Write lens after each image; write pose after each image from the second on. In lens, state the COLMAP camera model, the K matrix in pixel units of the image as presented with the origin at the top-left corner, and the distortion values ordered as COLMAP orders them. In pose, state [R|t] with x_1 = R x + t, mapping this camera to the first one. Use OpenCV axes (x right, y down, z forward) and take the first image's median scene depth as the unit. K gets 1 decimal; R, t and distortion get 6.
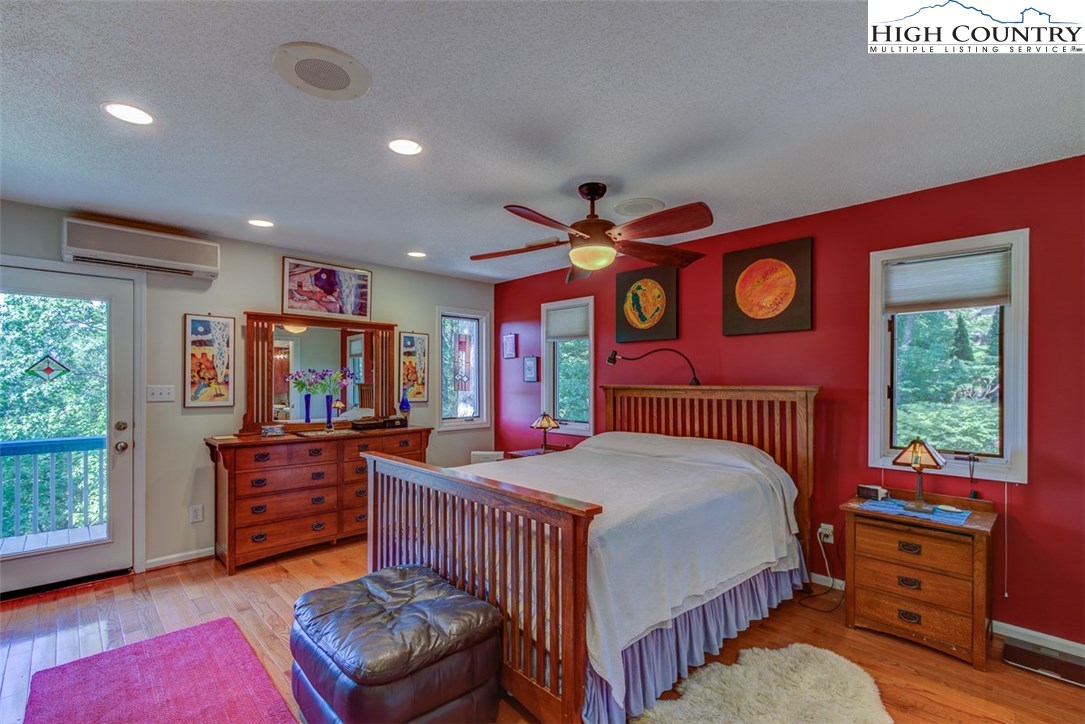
lens RADIAL K [[491.1, 0, 538.9], [0, 491.1, 372.0], [0, 0, 1]] dist [0.001525, 0.000511]
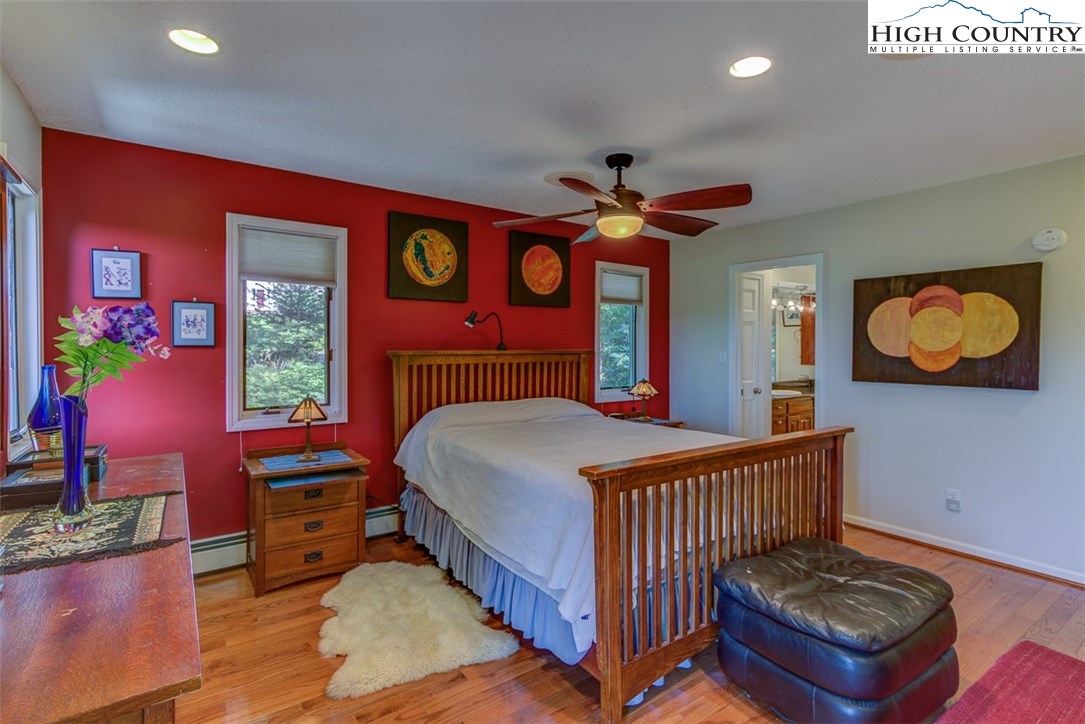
lens RADIAL K [[505.0, 0, 541.0], [0, 505.0, 351.2], [0, 0, 1]] dist [-0.001871, -0.000040]
pose [[0.162230, -0.011864, 0.986682, -0.657029], [-0.019719, 0.999689, 0.015262, 0.010183], [-0.986556, -0.021933, 0.161945, 0.675218]]
